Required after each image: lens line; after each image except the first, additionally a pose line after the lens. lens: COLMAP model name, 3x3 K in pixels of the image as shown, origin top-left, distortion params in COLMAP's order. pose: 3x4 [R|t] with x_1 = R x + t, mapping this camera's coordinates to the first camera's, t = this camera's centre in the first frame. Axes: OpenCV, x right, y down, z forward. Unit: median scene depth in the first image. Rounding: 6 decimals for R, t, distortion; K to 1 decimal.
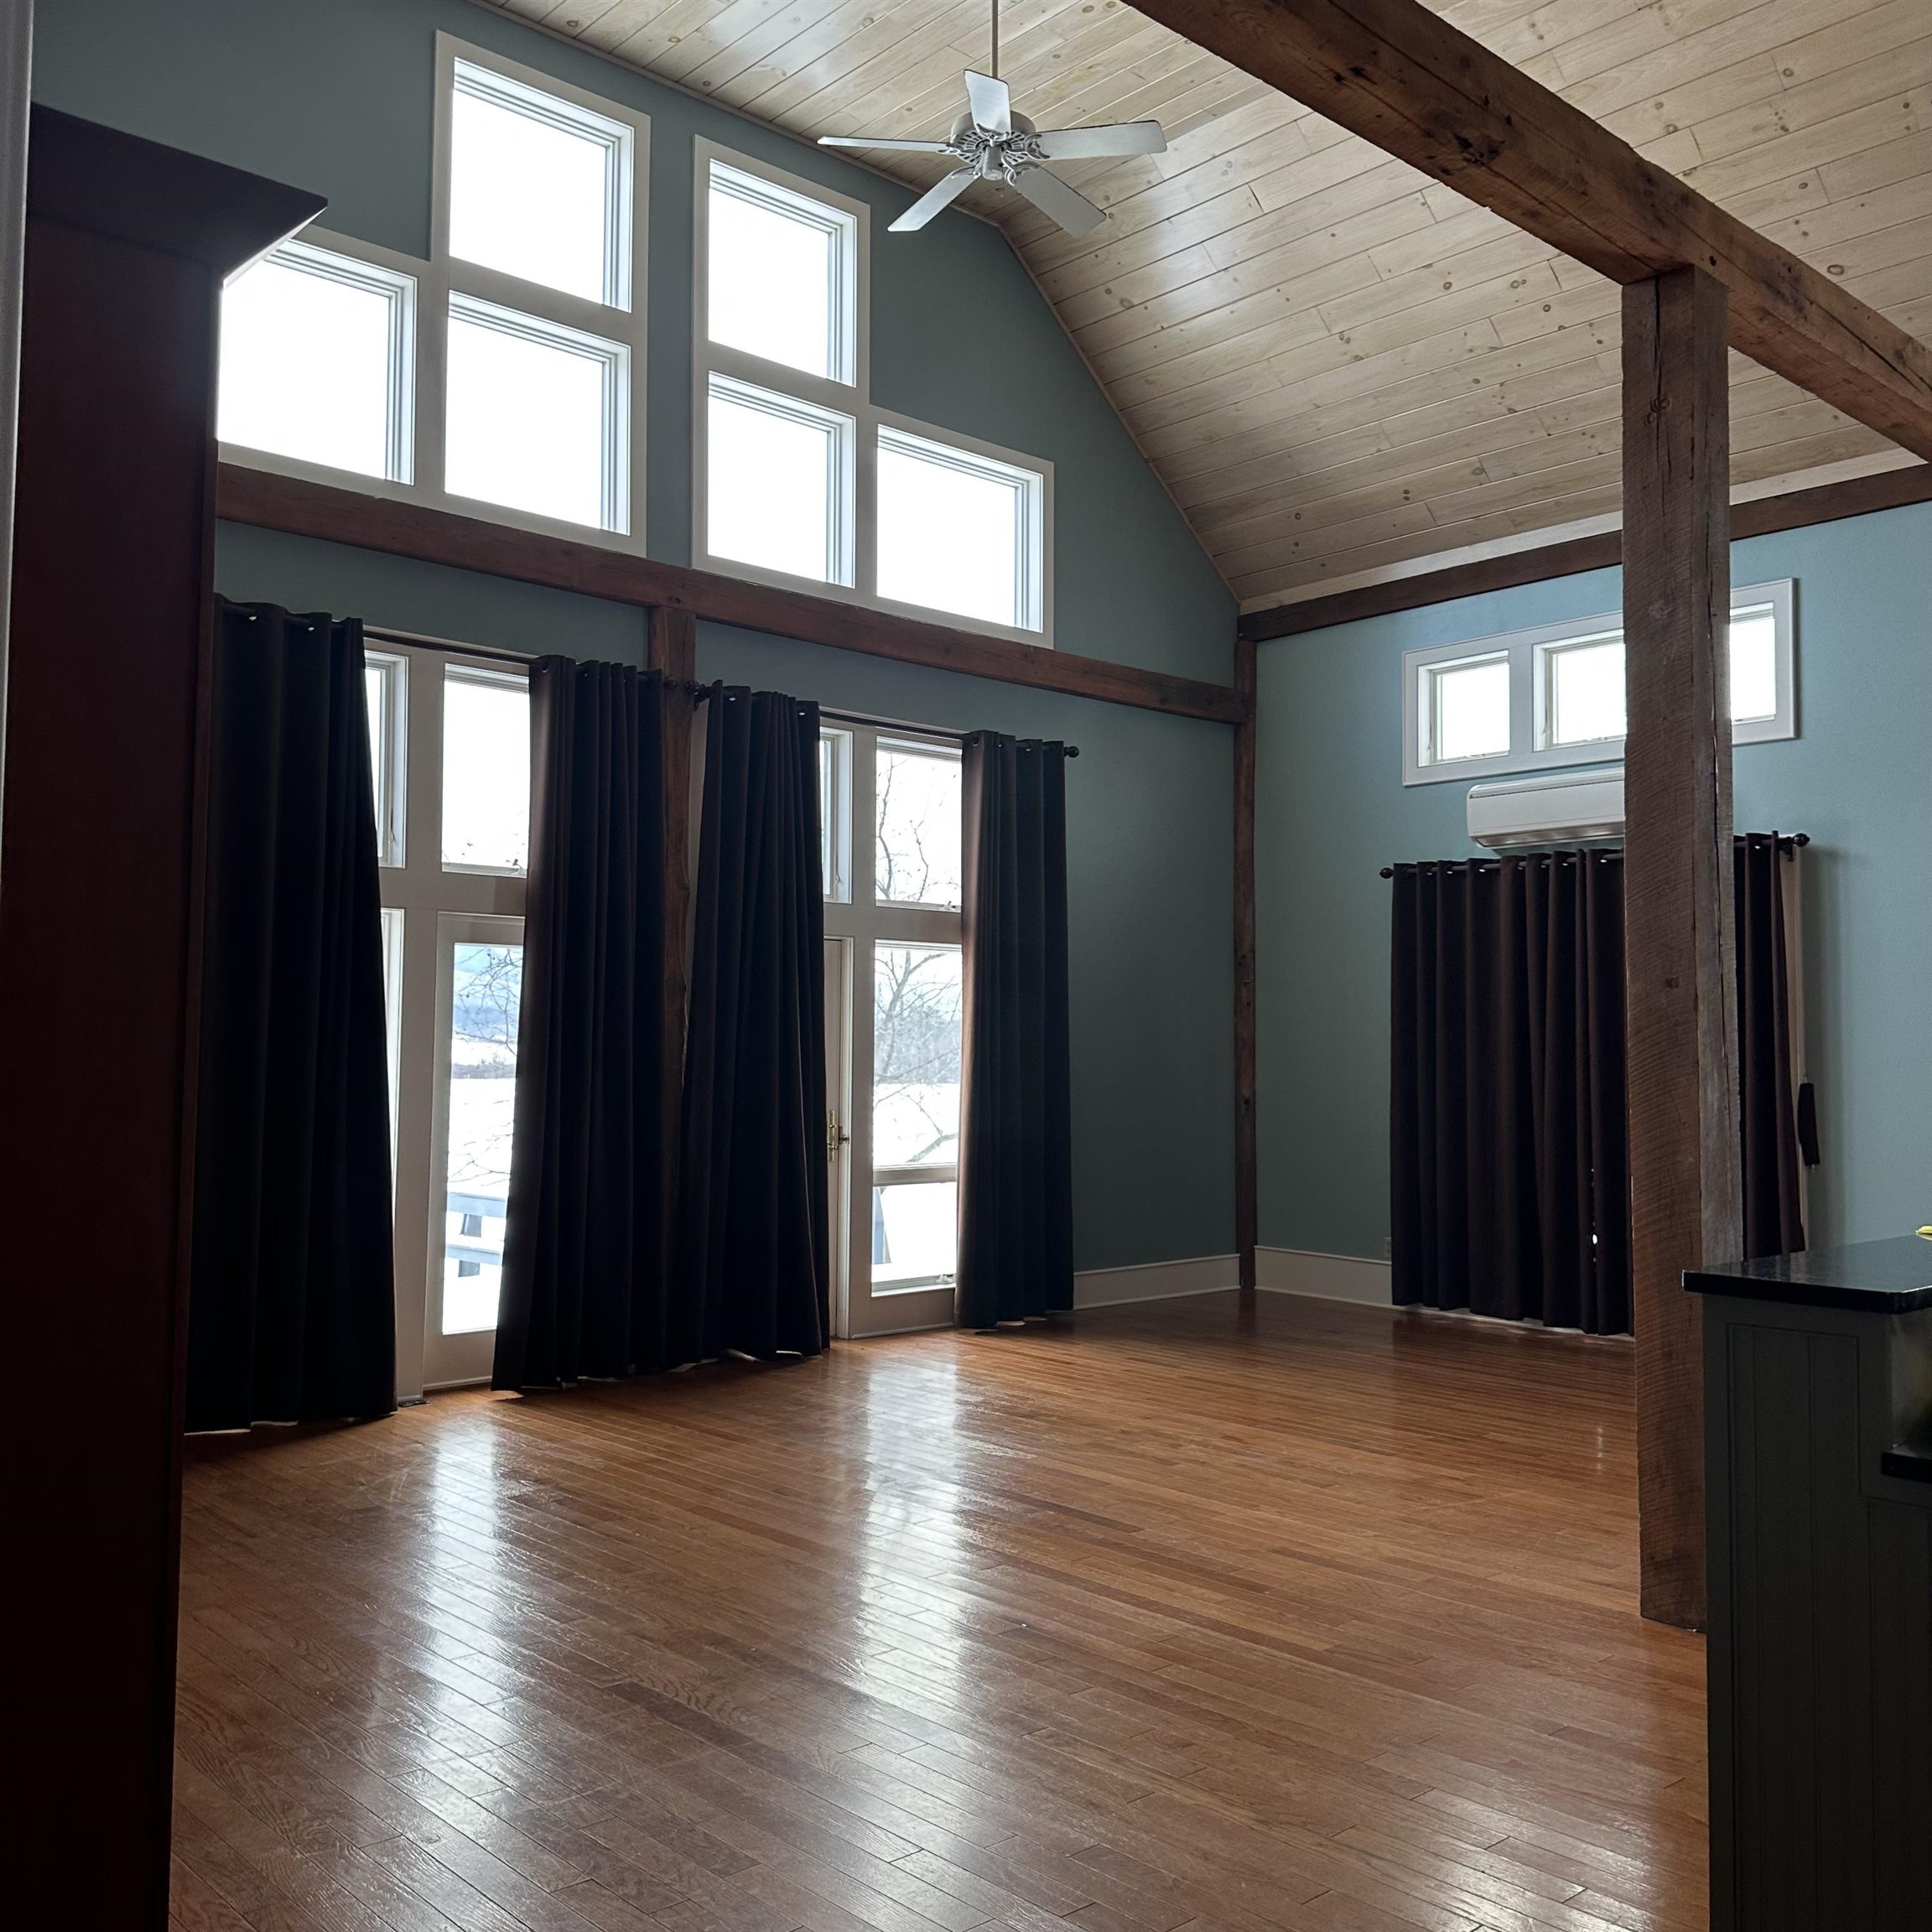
lens RADIAL K [[1820.5, 0, 966.0], [0, 1820.5, 966.0], [0, 0, 1]] dist [0.166468, -0.385391]
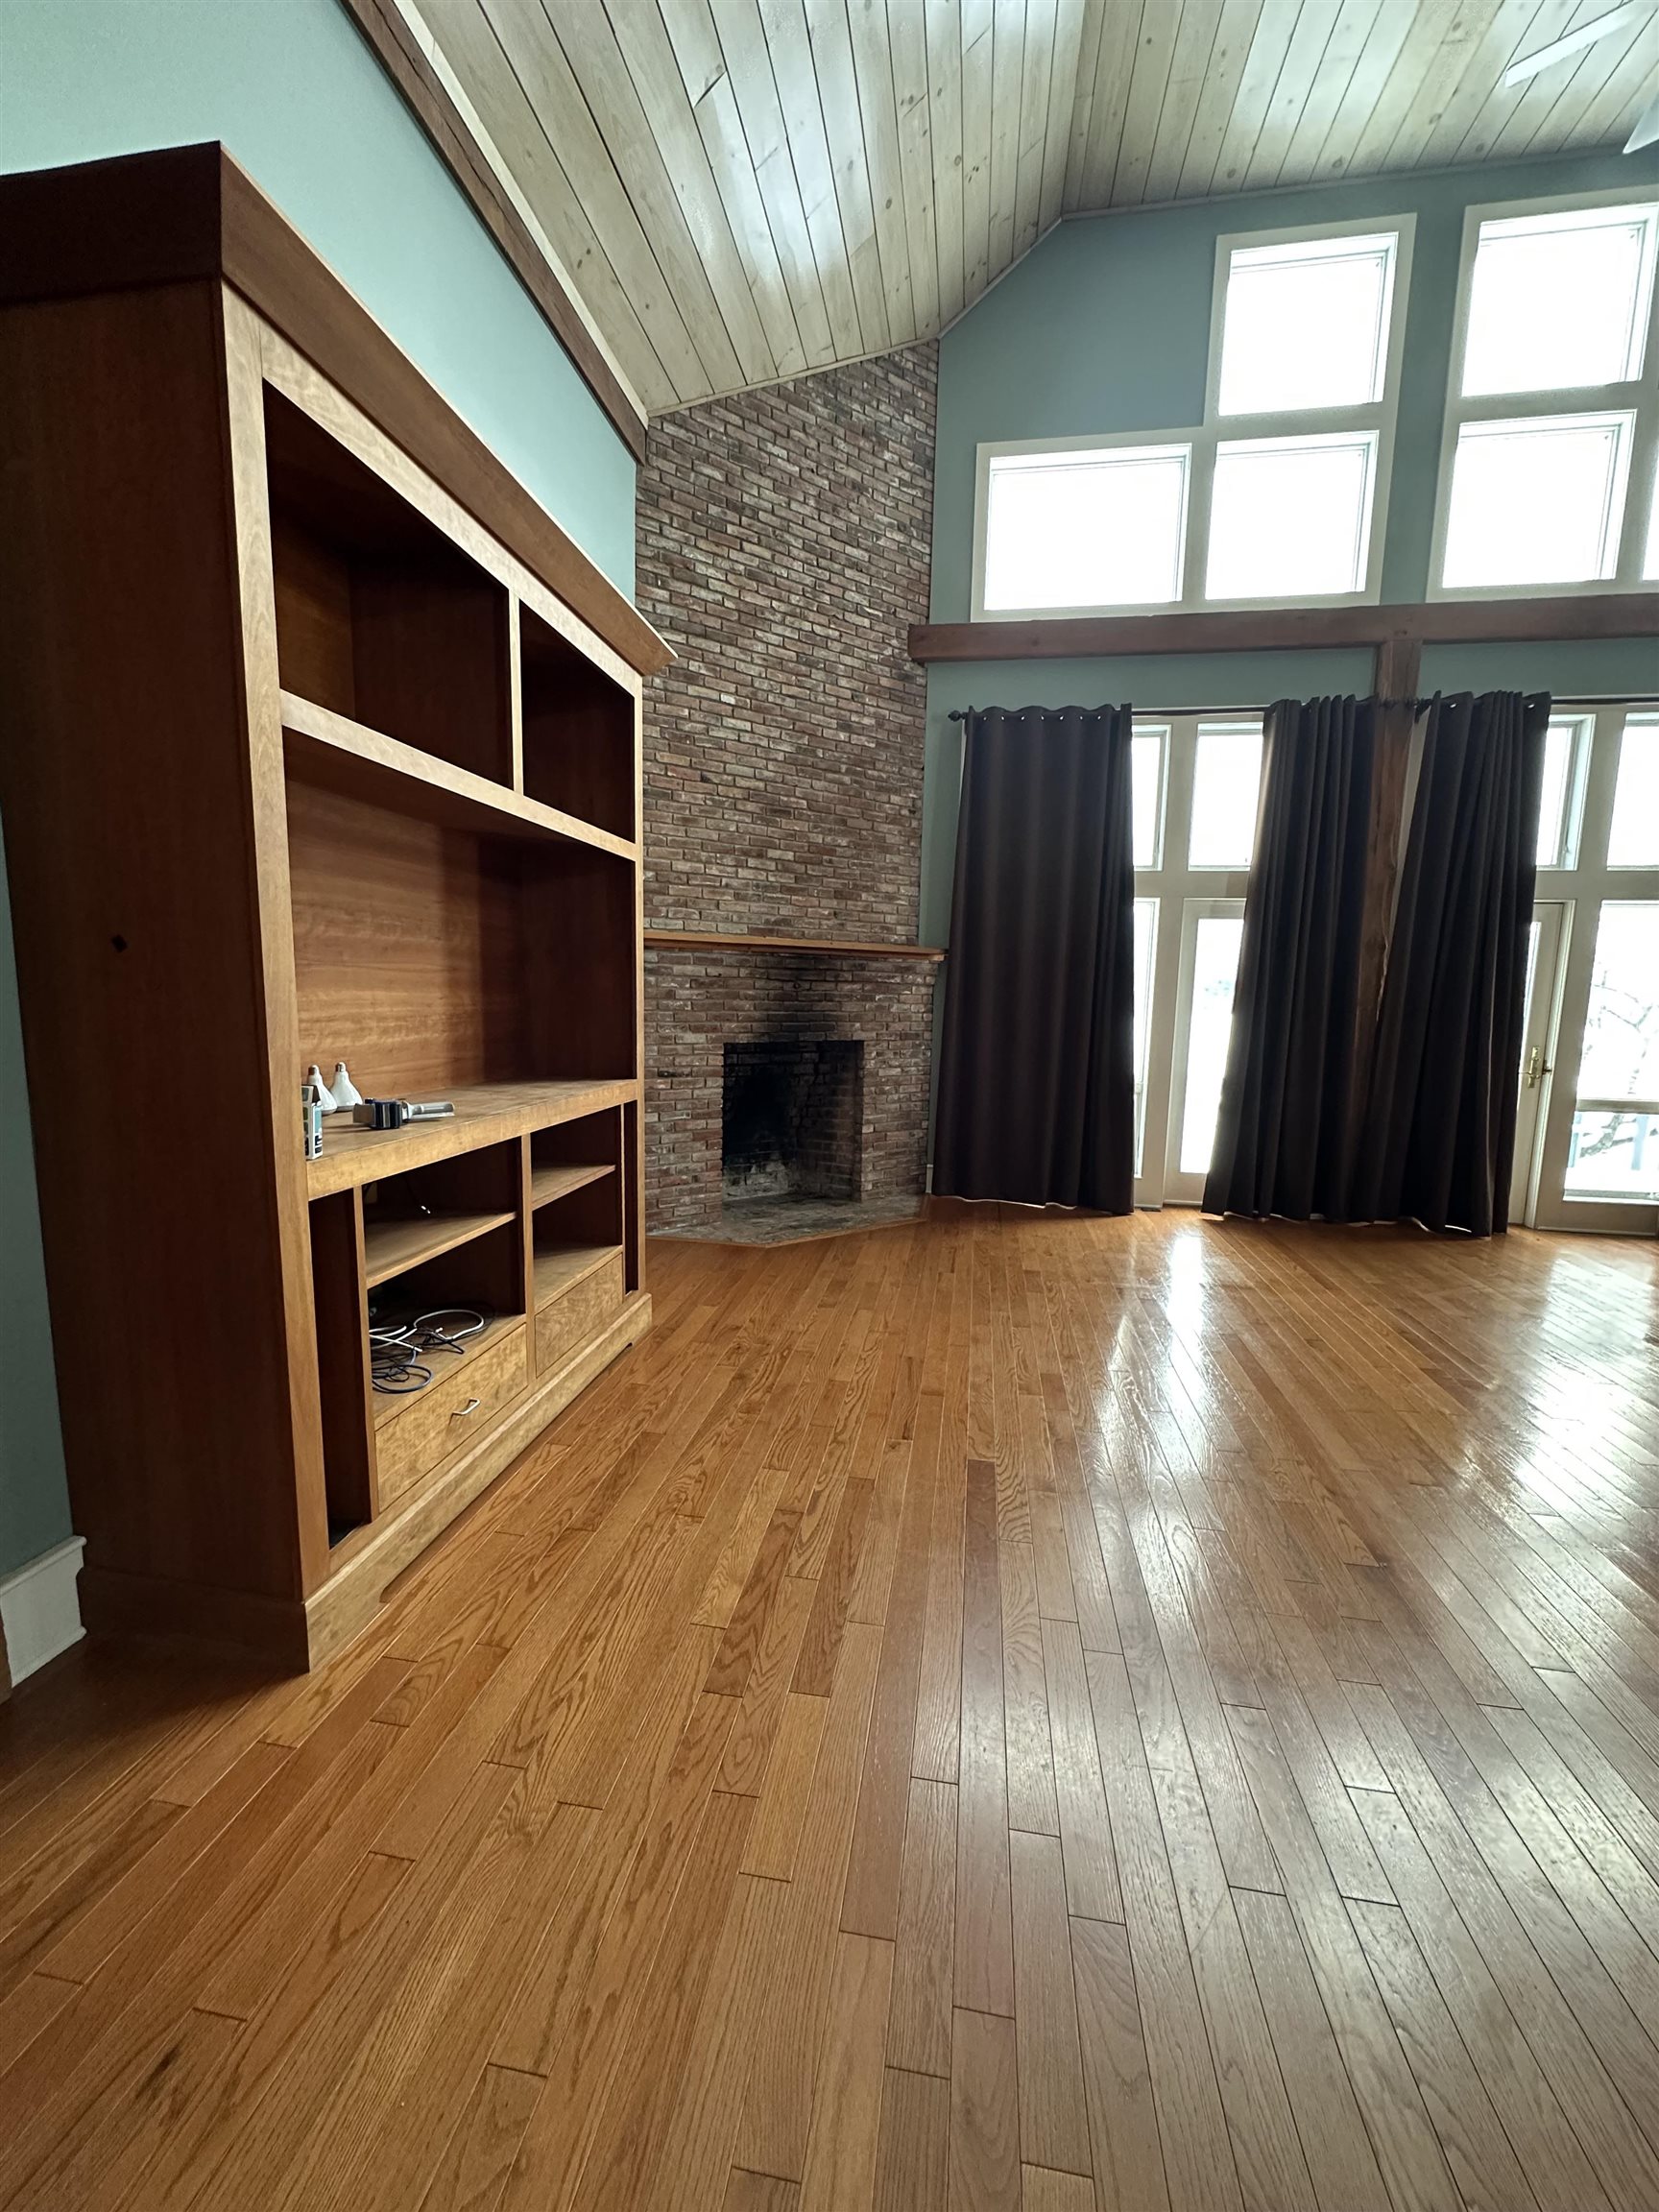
lens RADIAL K [[885.2, 0, 829.5], [0, 885.2, 1106.0], [0, 0, 1]] dist [-0.001127, 0.000248]
pose [[0.614201, 0.113412, -0.780958, 0.110457], [0.020392, 0.987008, 0.159373, 0.015770], [0.788886, -0.113812, 0.603908, 0.286090]]
